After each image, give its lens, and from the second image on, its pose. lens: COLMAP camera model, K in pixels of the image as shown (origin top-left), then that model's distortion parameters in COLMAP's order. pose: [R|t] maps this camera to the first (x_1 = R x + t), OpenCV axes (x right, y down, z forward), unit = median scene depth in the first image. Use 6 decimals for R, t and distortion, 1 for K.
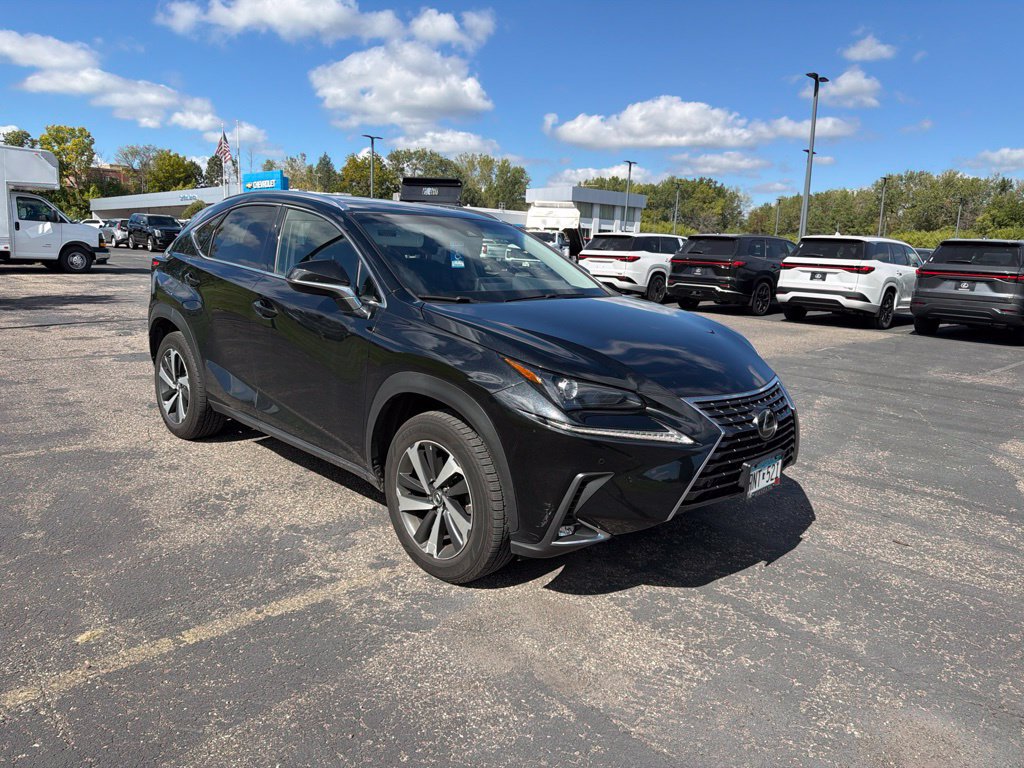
lens RADIAL K [[723.4, 0, 511.5], [0, 723.4, 400.0], [0, 0, 1]] dist [0.036881, -0.048643]
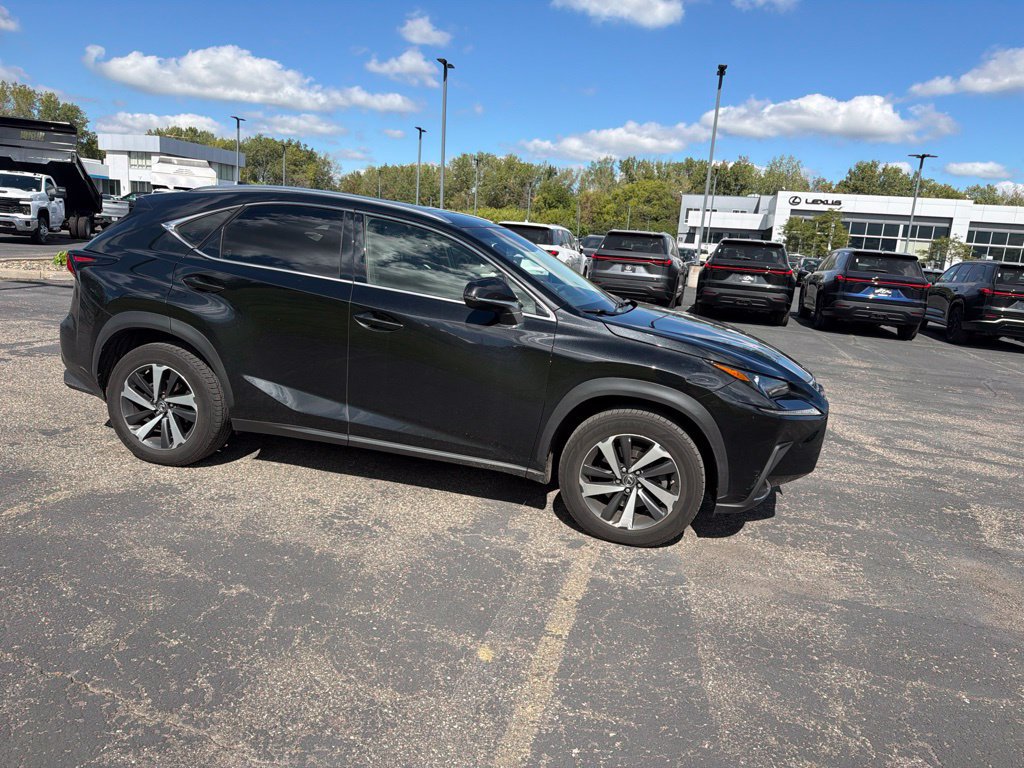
lens RADIAL K [[723.4, 0, 516.1], [0, 723.4, 386.2], [0, 0, 1]] dist [0.036881, -0.048643]
pose [[0.849888, -0.079110, 0.520992, -0.200203], [0.063785, 0.996841, 0.047314, -0.020643], [-0.523089, -0.006980, 0.852249, 0.015401]]
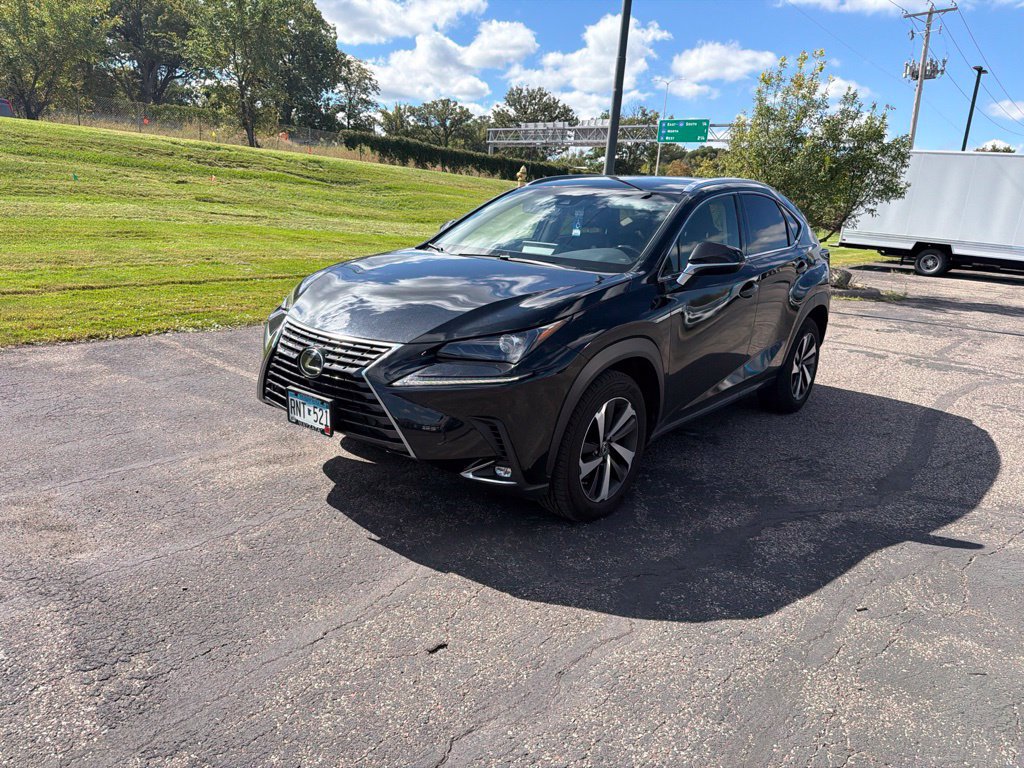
lens RADIAL K [[723.4, 0, 512.7], [0, 723.4, 390.0], [0, 0, 1]] dist [0.036881, -0.048643]
pose [[0.082424, 0.220946, -0.971797, 0.306325], [-0.267300, 0.944288, 0.192020, -0.045951], [0.960082, 0.243934, 0.136891, 0.247984]]
